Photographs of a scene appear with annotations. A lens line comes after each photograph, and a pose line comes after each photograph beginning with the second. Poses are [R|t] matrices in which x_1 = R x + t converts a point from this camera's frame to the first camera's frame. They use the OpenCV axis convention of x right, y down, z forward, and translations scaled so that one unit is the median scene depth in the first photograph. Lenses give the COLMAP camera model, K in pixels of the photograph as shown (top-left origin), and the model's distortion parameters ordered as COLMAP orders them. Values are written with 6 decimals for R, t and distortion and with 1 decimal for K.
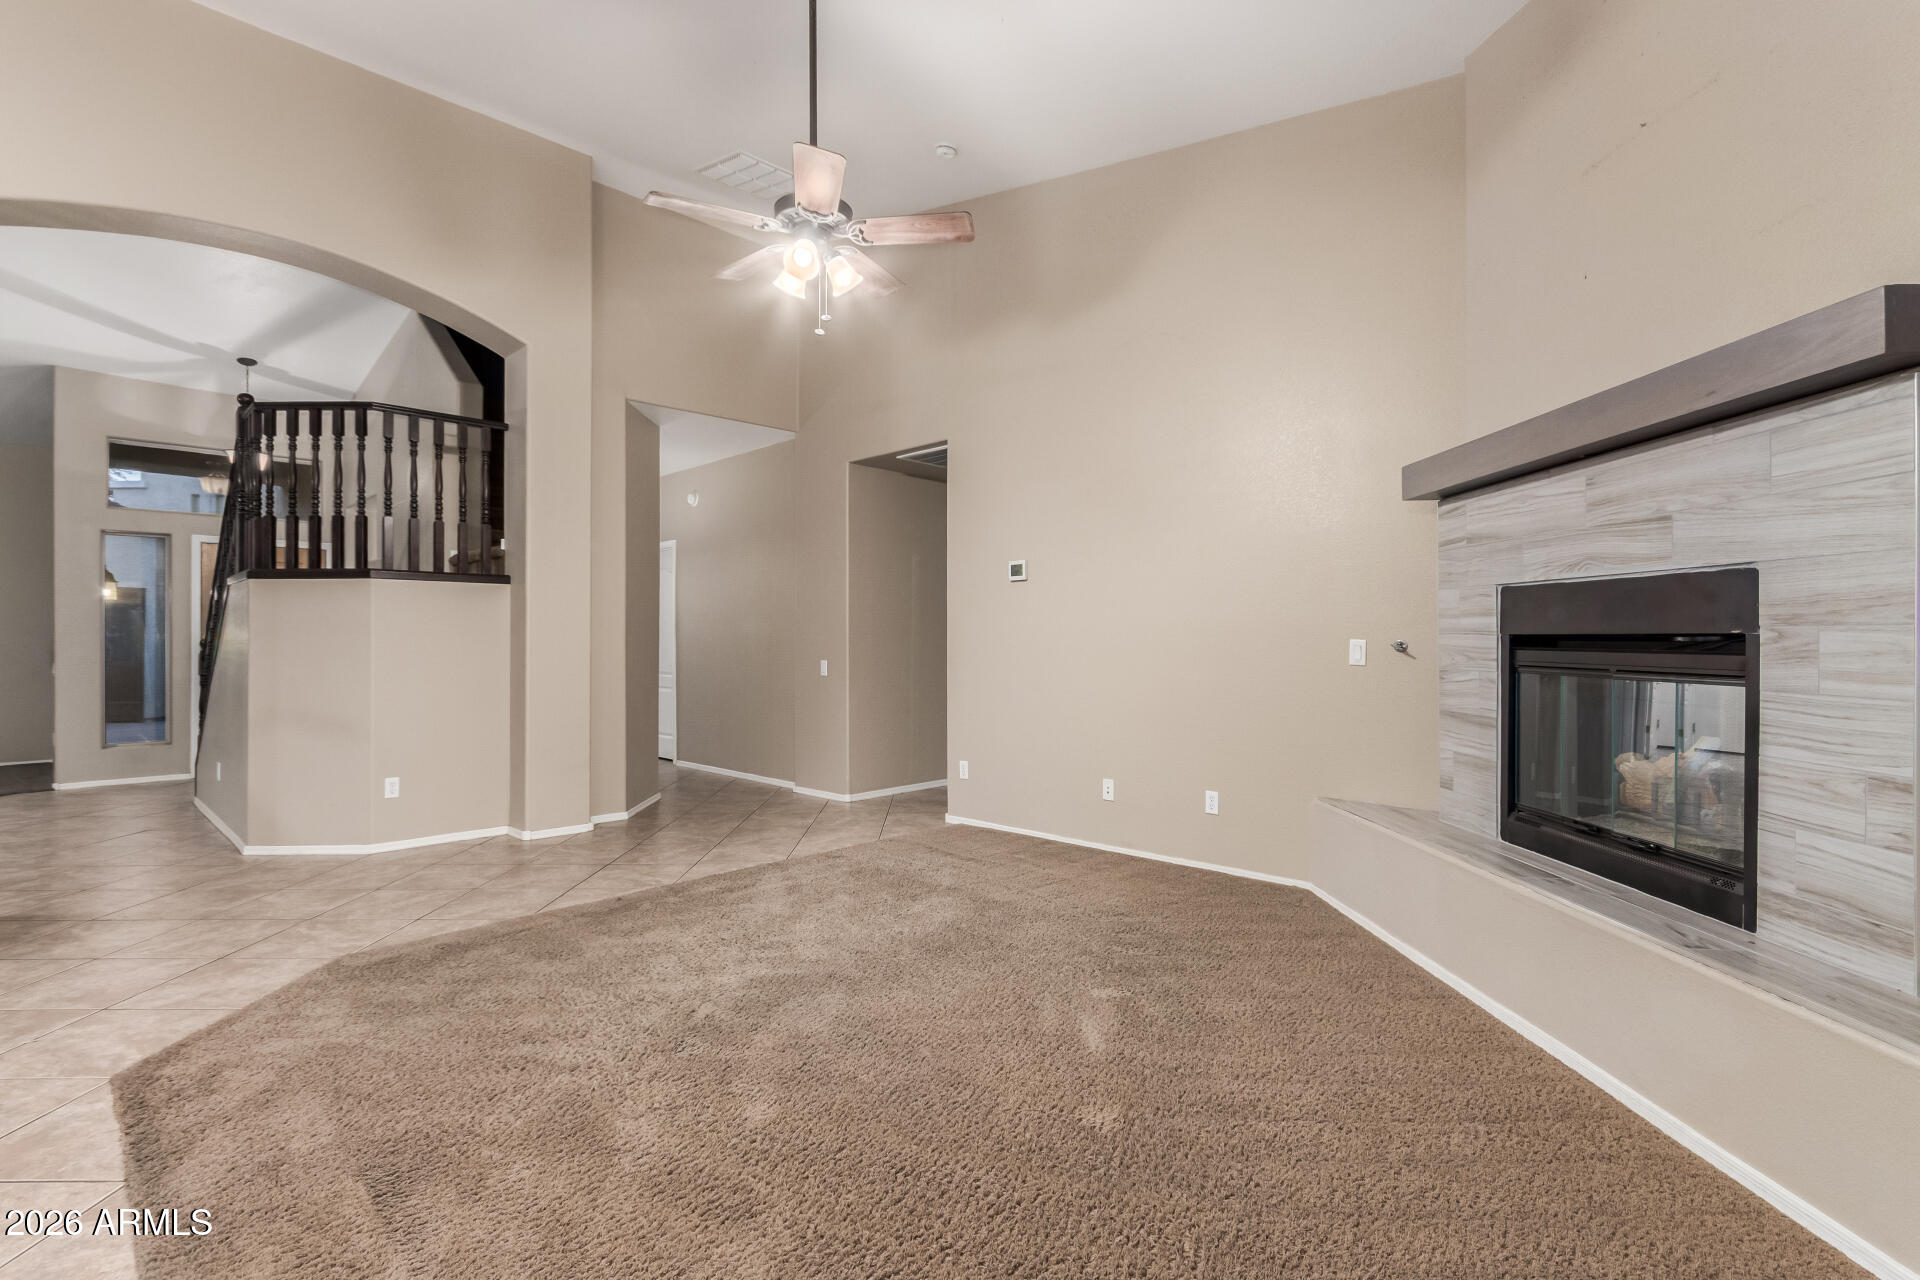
lens RADIAL K [[894.0, 0, 957.2], [0, 894.0, 640.0], [0, 0, 1]] dist [-0.001348, 0.002373]
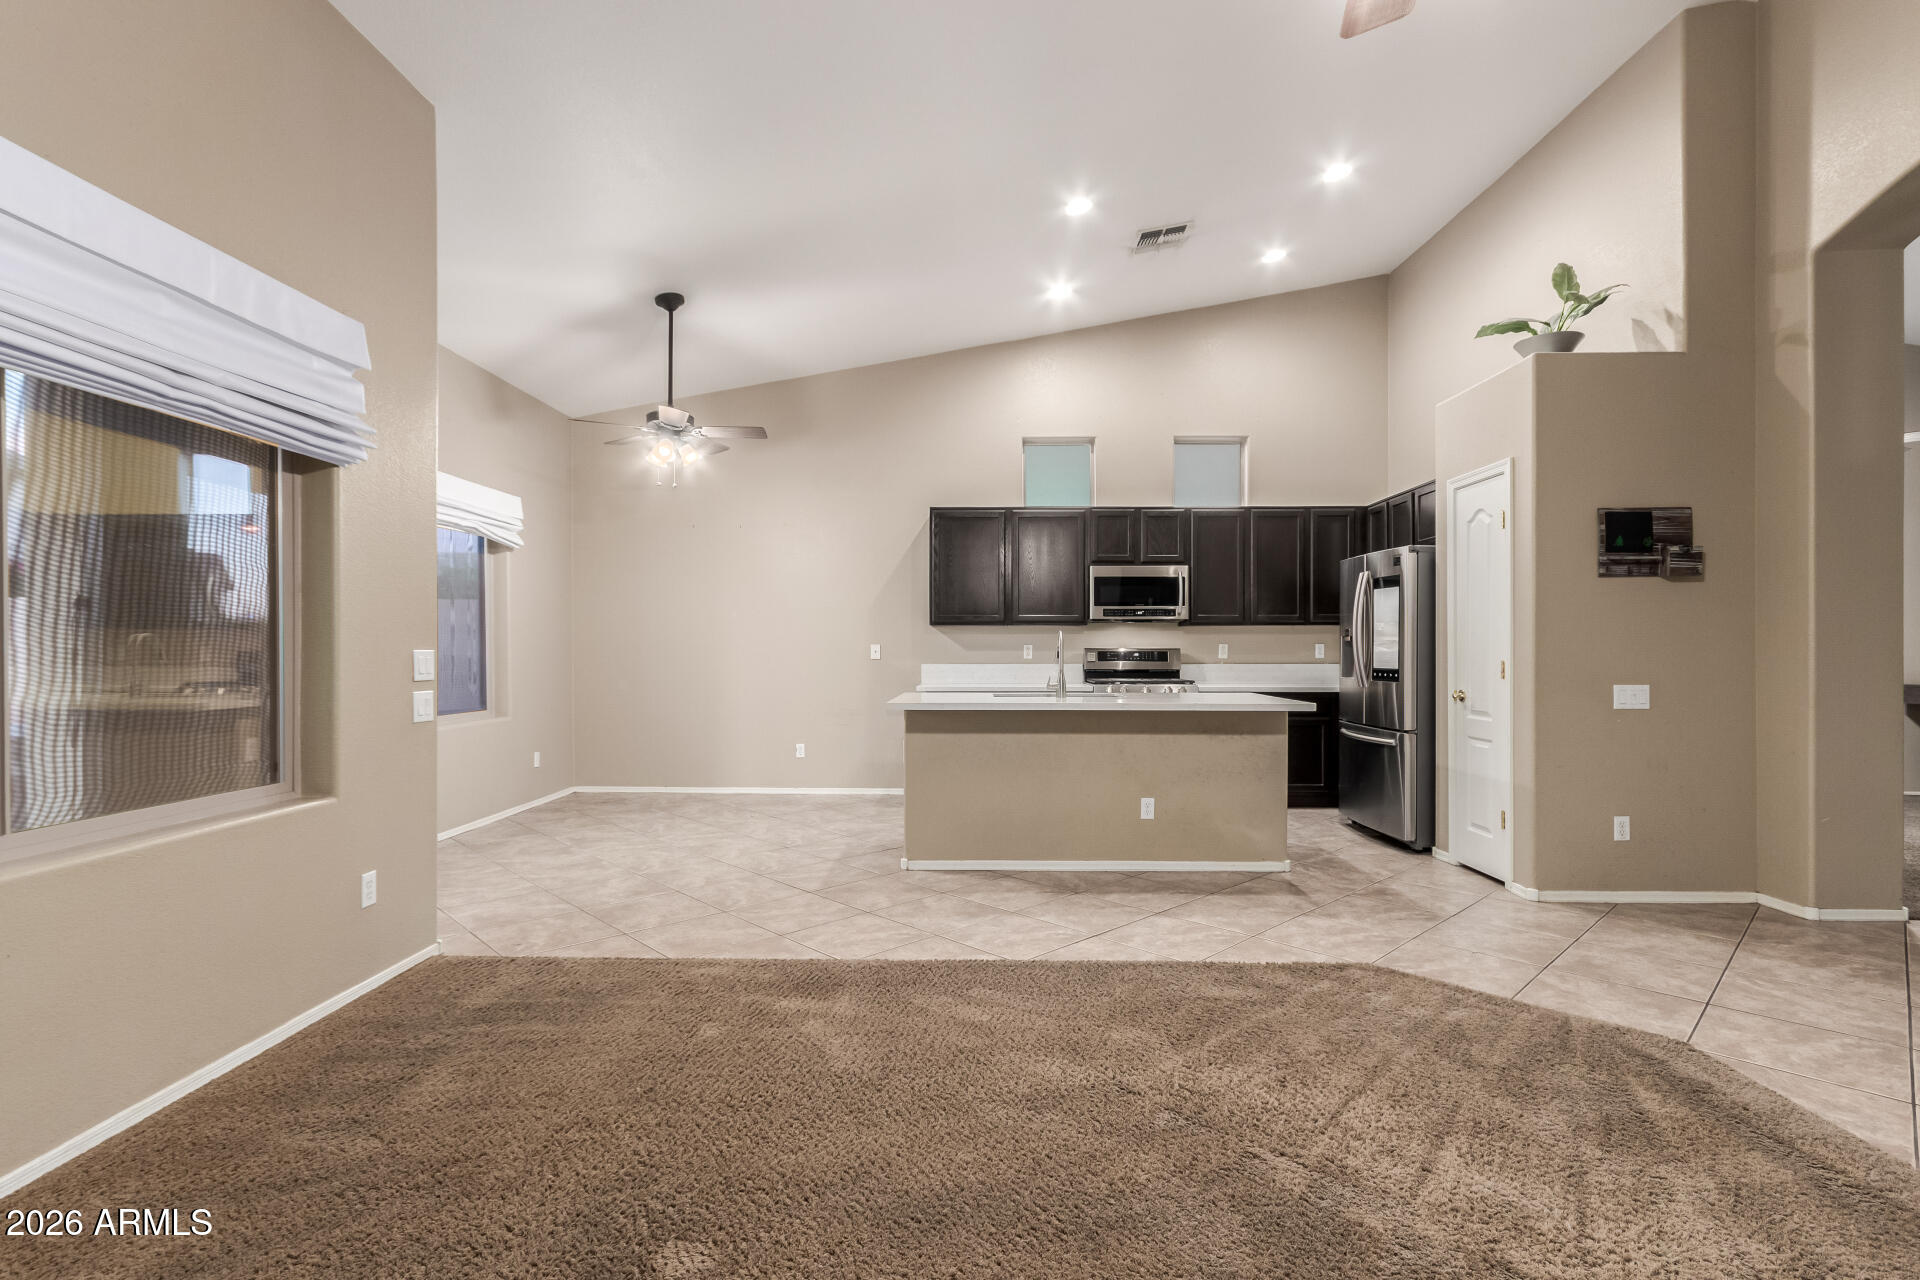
lens RADIAL K [[894.0, 0, 952.5], [0, 894.0, 646.2], [0, 0, 1]] dist [-0.001348, 0.002373]
pose [[-0.727938, -0.001667, -0.685641, 0.357643], [0.002289, 0.999986, -0.004862, -0.003639], [0.685639, -0.005108, -0.727924, 1.156201]]
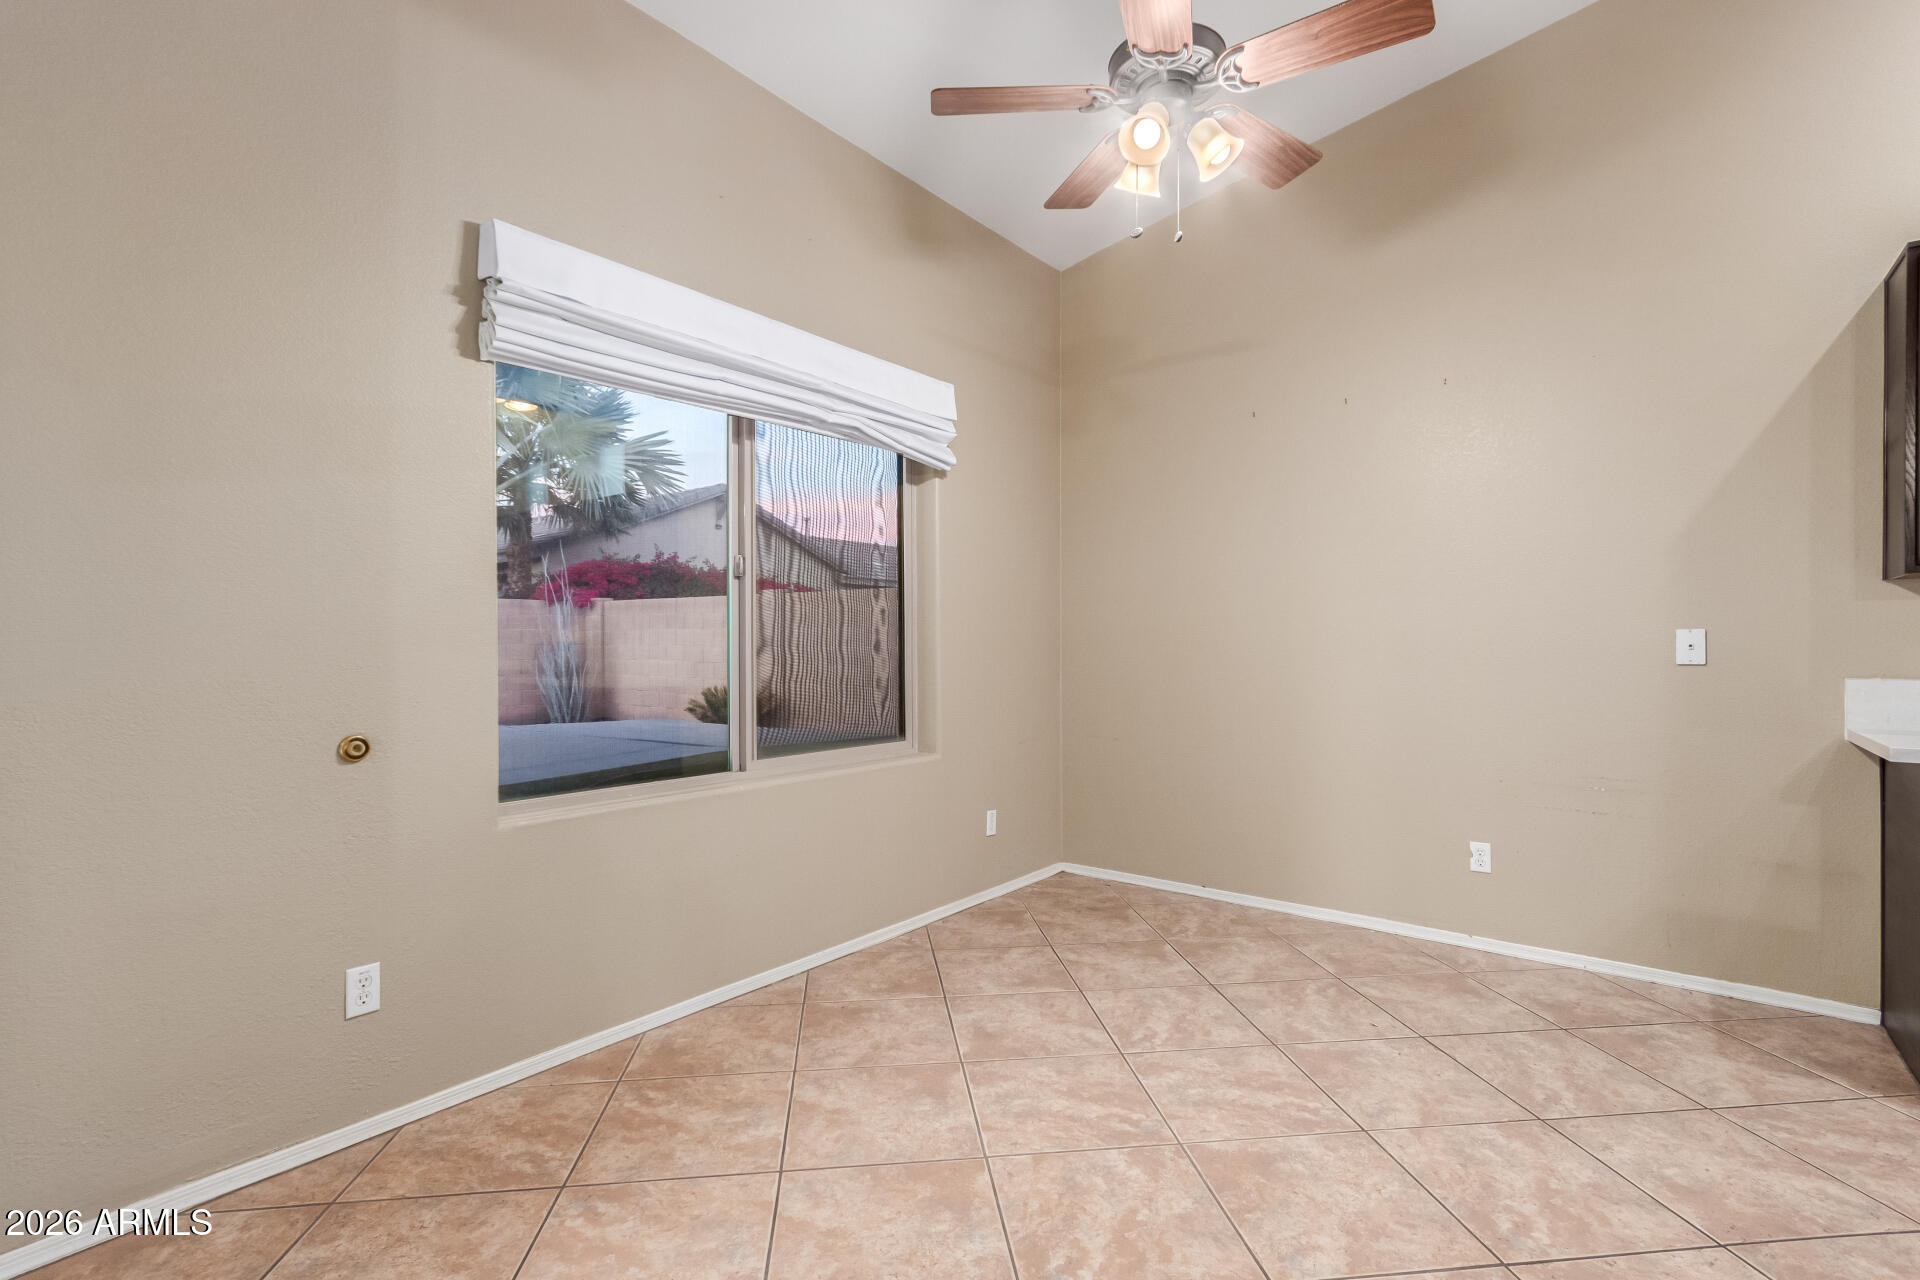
lens RADIAL K [[894.0, 0, 958.5], [0, 894.0, 642.9], [0, 0, 1]] dist [-0.001348, 0.002373]
pose [[-0.993060, -0.001118, -0.117599, -0.172095], [-0.000767, 0.999995, -0.003030, -0.001557], [0.117602, -0.002918, -0.993056, 0.226146]]
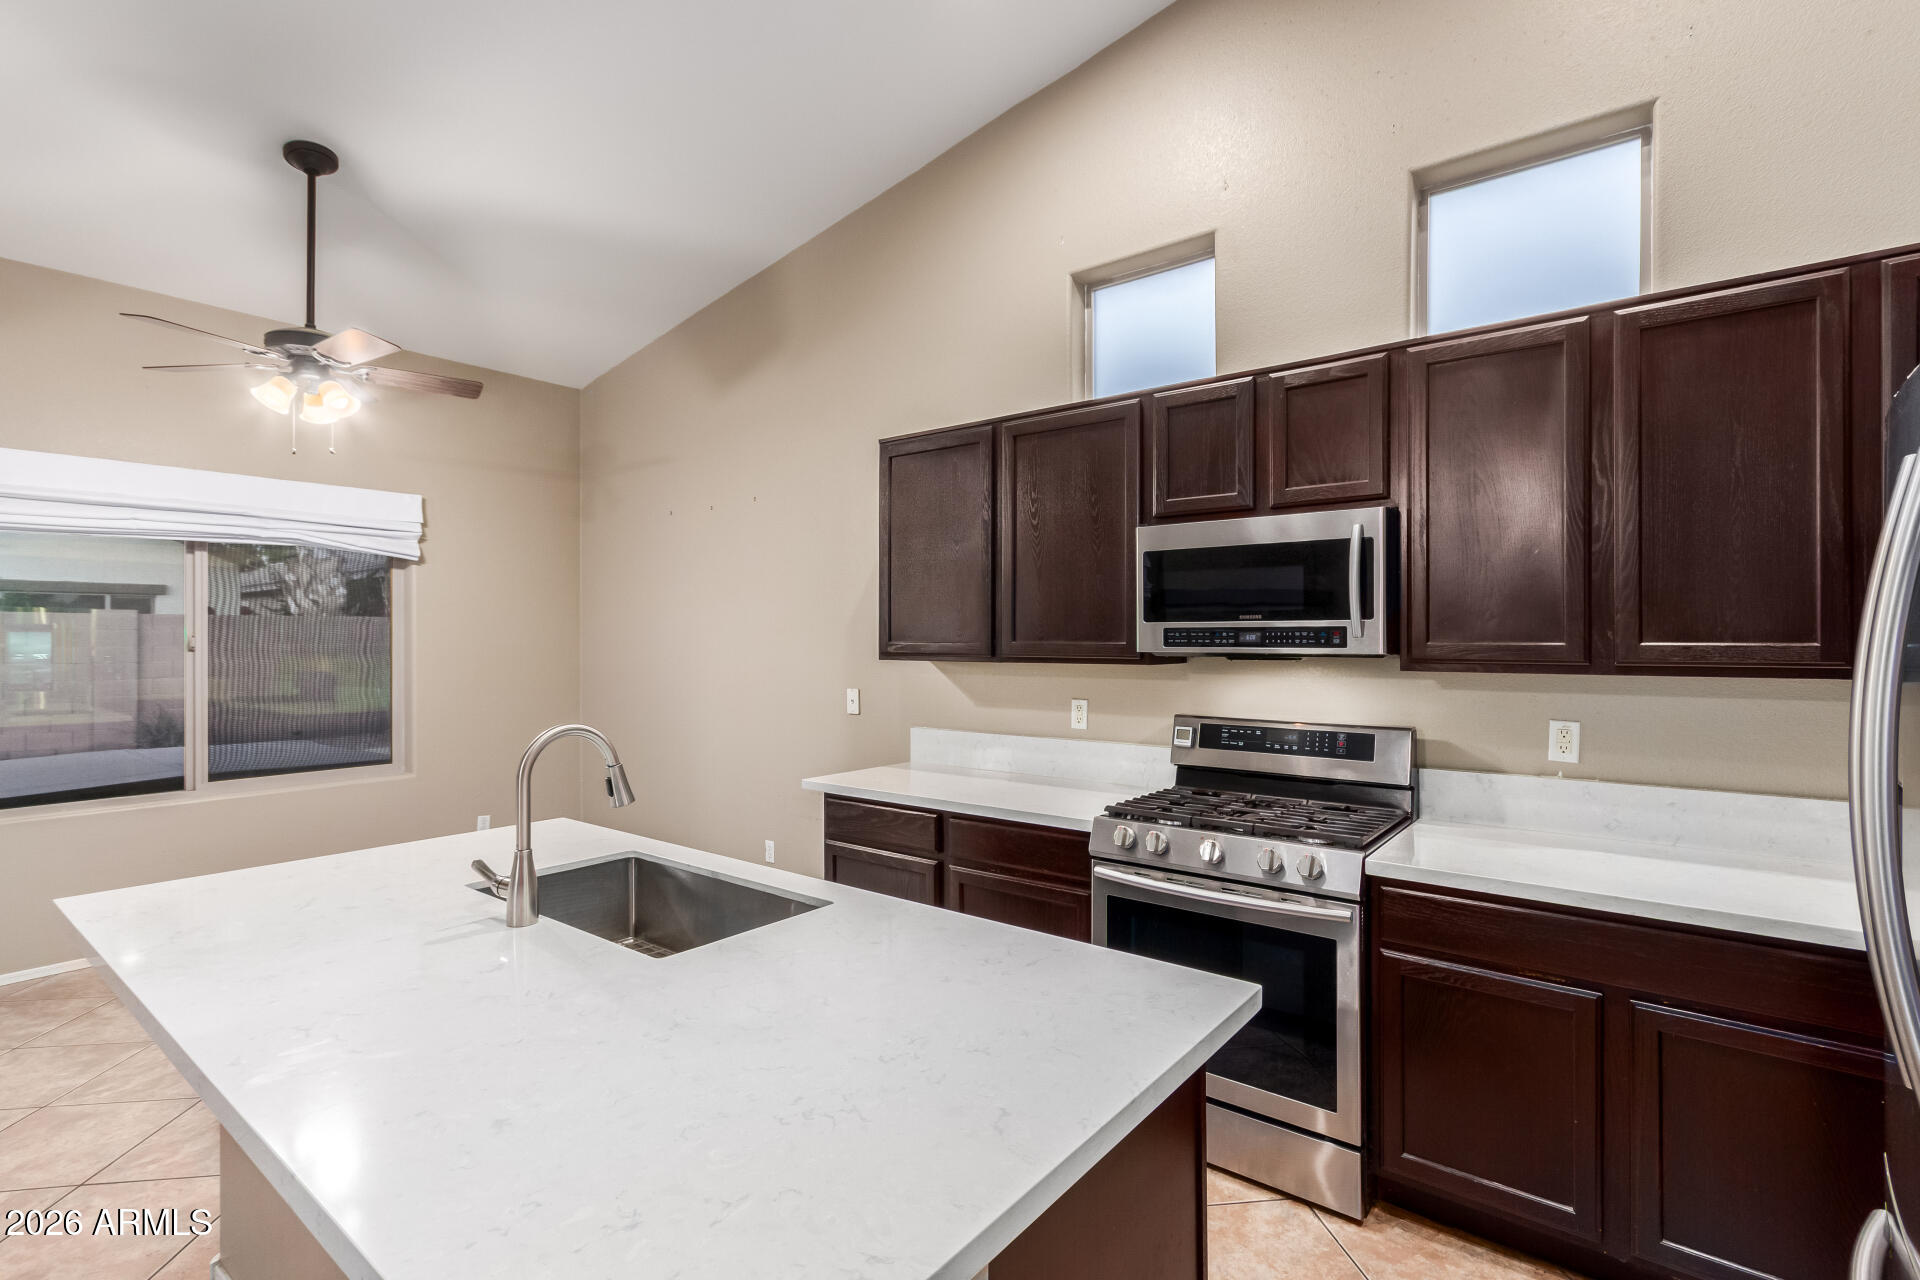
lens RADIAL K [[894.0, 0, 962.5], [0, 894.0, 638.2], [0, 0, 1]] dist [-0.001348, 0.002373]
pose [[-0.993100, -0.000015, -0.117268, -1.051709], [0.000608, 0.999986, -0.005280, -0.086900], [0.117266, -0.005315, -0.993086, 0.709422]]
